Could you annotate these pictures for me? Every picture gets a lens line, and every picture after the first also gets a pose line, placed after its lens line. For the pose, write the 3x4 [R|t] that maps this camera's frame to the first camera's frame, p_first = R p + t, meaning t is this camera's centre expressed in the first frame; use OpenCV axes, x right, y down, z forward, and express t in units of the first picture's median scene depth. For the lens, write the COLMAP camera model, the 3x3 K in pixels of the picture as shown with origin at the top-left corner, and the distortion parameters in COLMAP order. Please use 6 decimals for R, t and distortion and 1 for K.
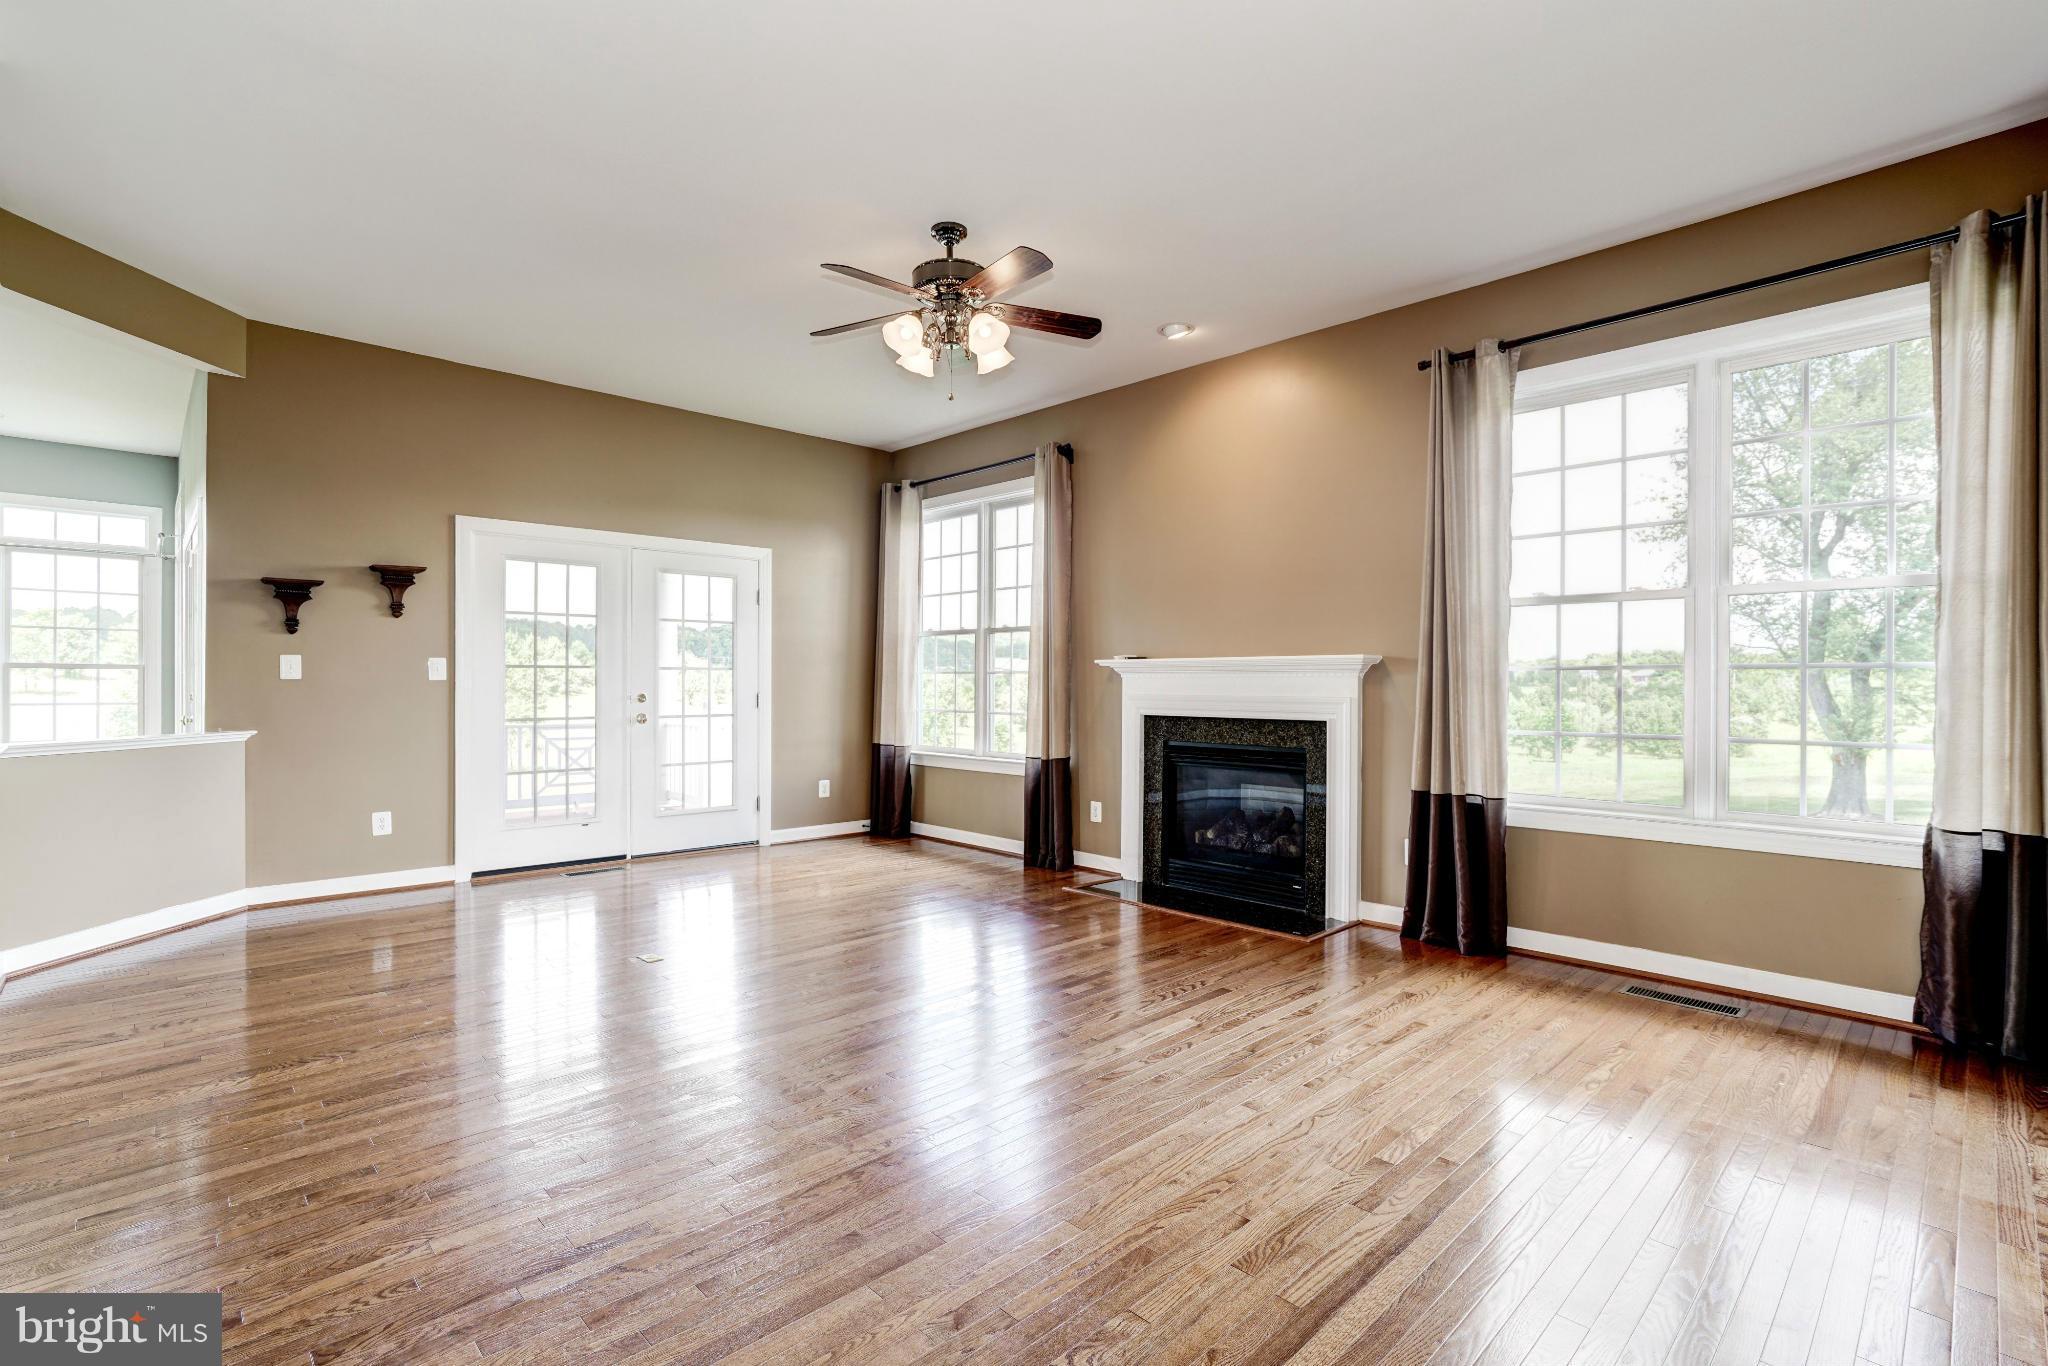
lens RADIAL K [[936.0, 0, 1021.9], [0, 936.0, 685.4], [0, 0, 1]] dist [-0.026742, 0.004281]
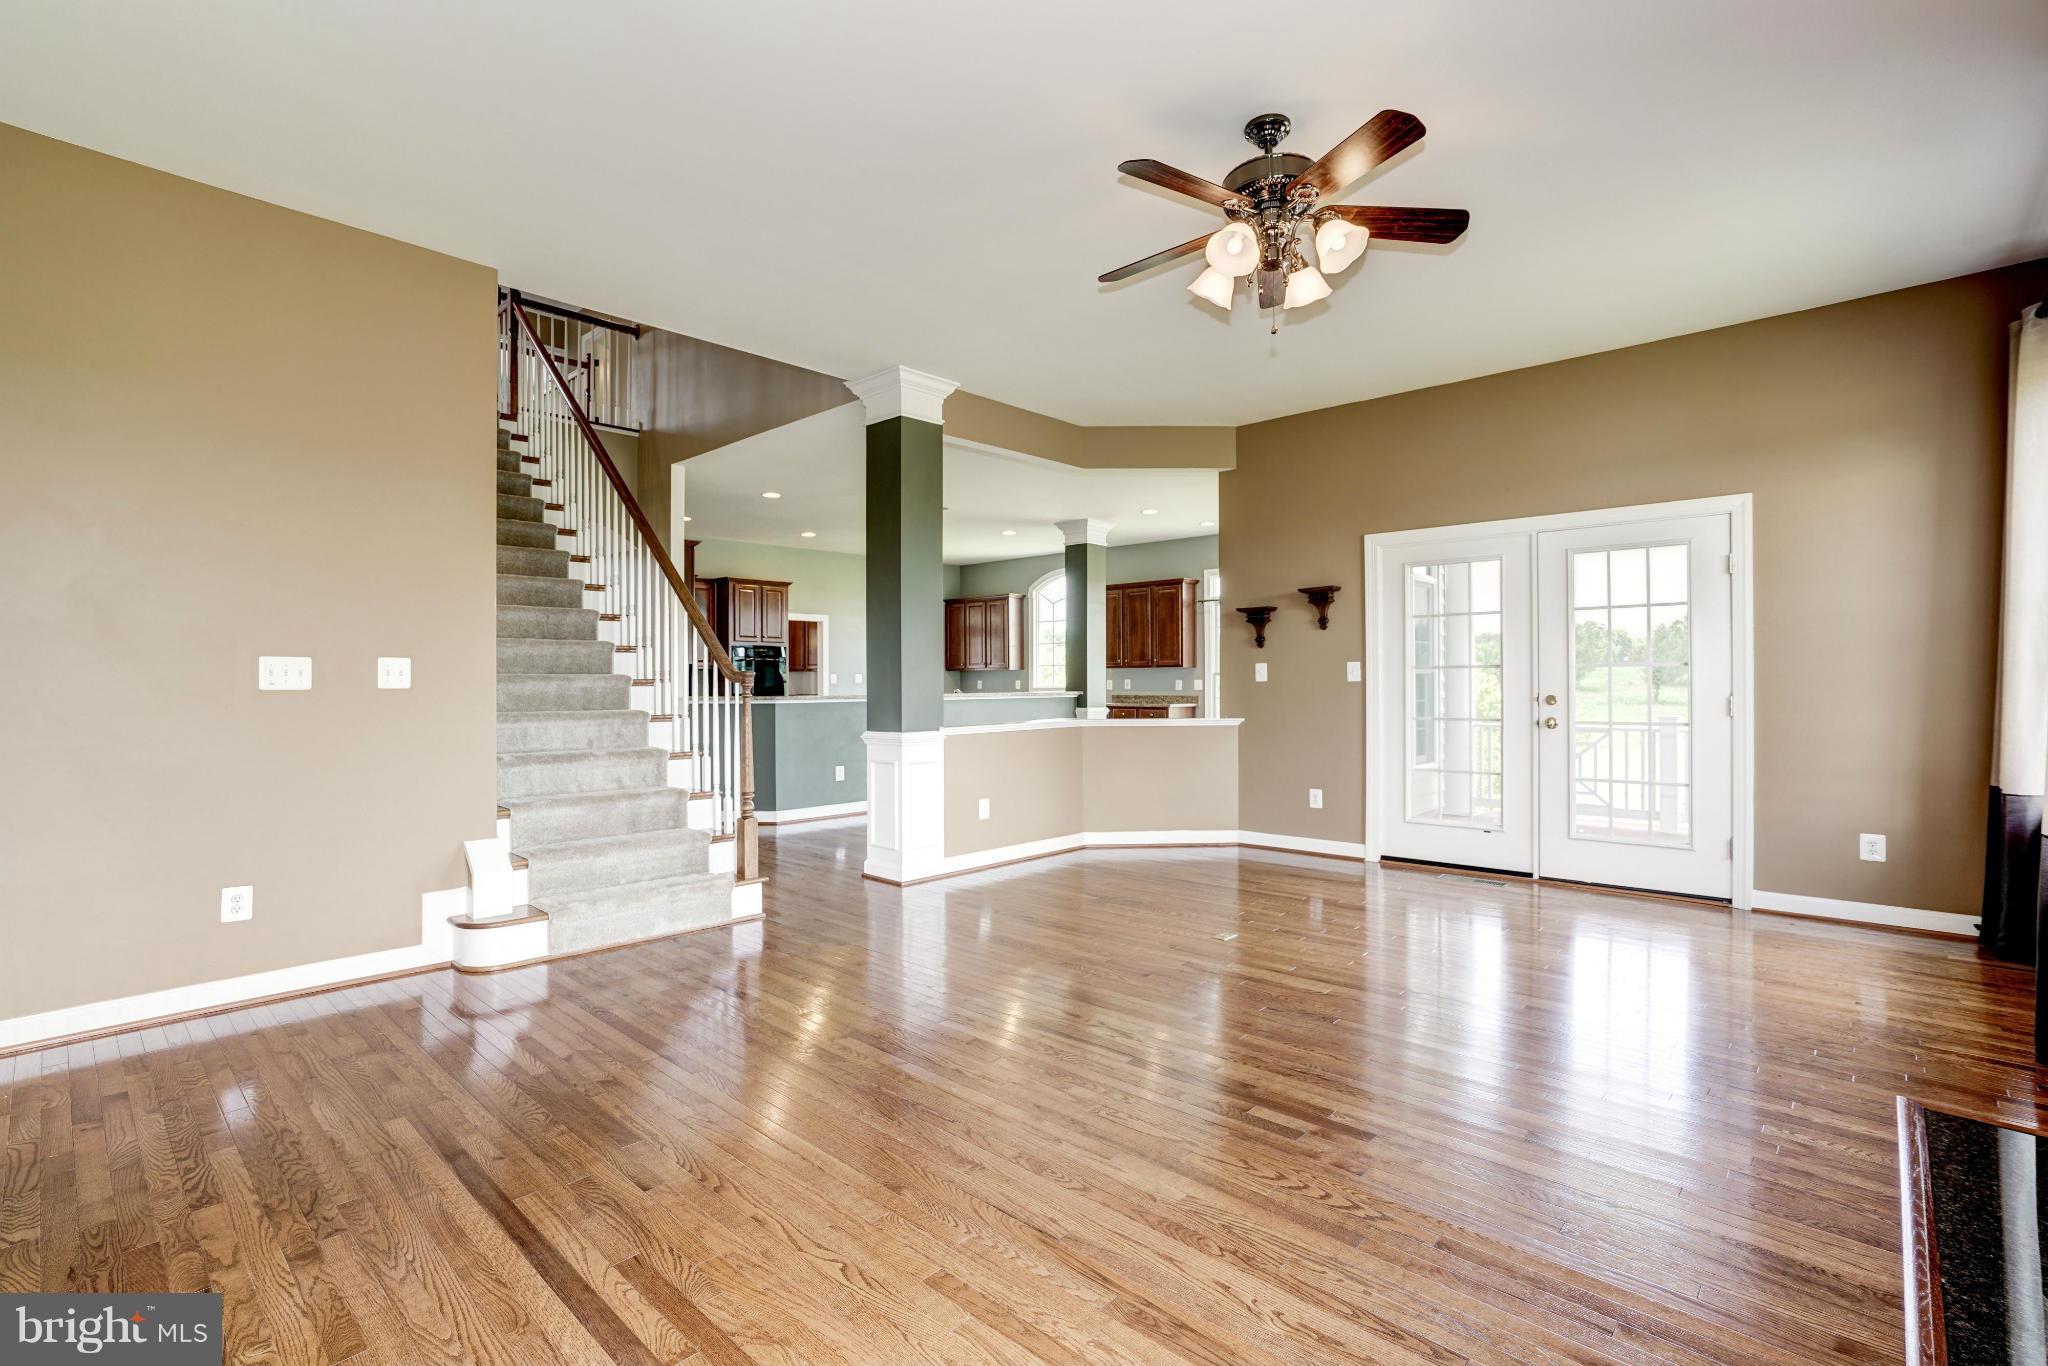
lens RADIAL K [[936.0, 0, 1022.7], [0, 936.0, 677.1], [0, 0, 1]] dist [-0.026742, 0.004281]
pose [[0.068447, -0.008717, -0.997617, 0.511088], [0.001291, 0.999962, -0.008649, -0.001314], [0.997654, -0.000696, 0.068455, 0.518500]]
